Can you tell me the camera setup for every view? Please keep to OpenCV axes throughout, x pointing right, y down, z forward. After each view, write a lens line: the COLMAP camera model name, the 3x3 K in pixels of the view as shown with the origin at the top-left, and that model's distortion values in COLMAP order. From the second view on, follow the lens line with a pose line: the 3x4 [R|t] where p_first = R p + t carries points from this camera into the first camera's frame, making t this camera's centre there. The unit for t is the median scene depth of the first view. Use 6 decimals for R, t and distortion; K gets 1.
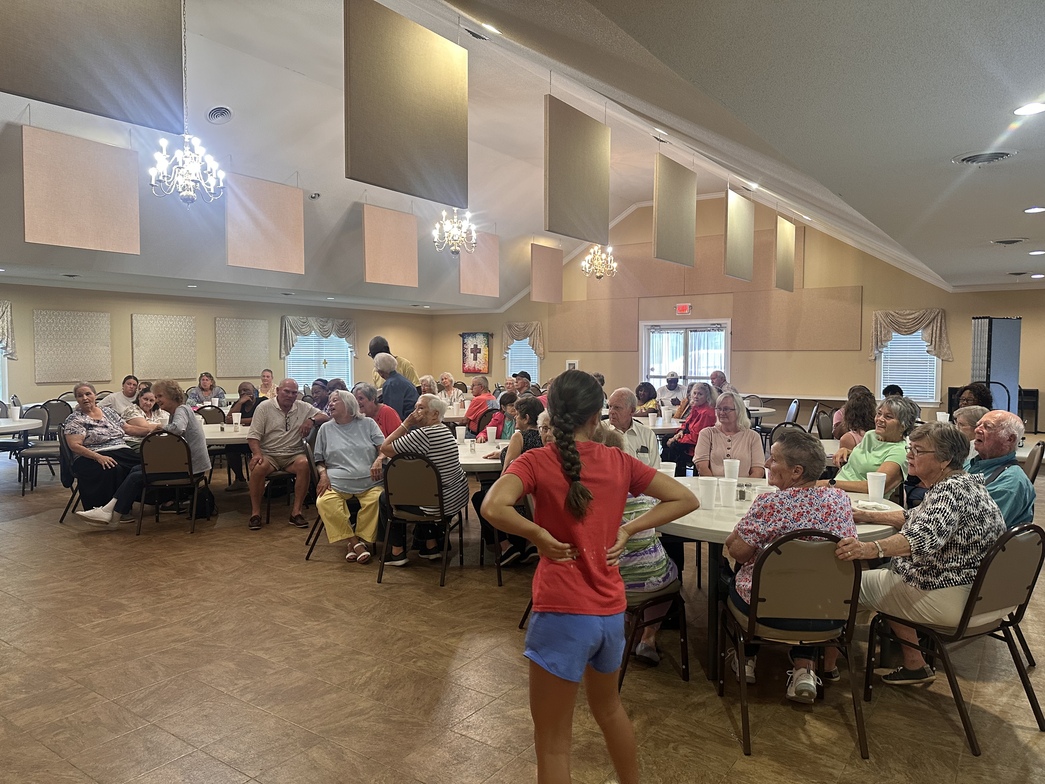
lens RADIAL K [[723.6, 0, 522.5], [0, 723.6, 392.0], [0, 0, 1]] dist [0.069368, -0.078586]
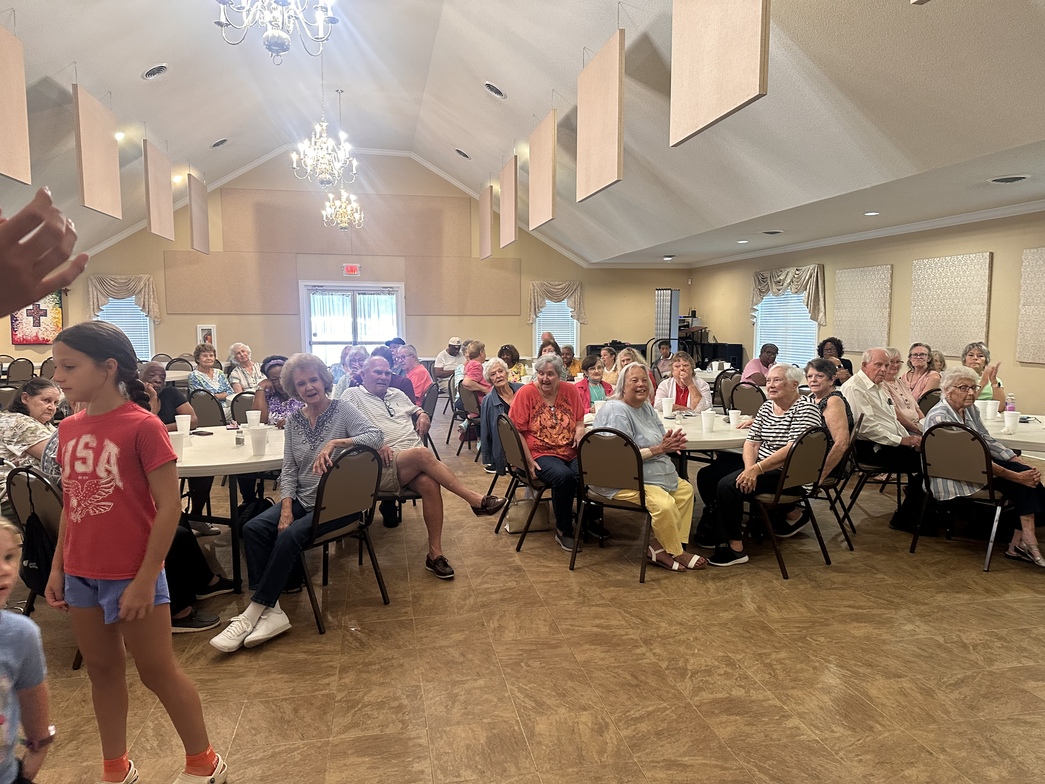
lens RADIAL K [[723.6, 0, 522.5], [0, 723.6, 392.0], [0, 0, 1]] dist [0.069368, -0.078586]
pose [[0.689354, -0.073189, 0.720718, -0.310542], [0.039480, 0.997200, 0.063505, -0.007896], [-0.723348, -0.015323, 0.690314, 0.191795]]
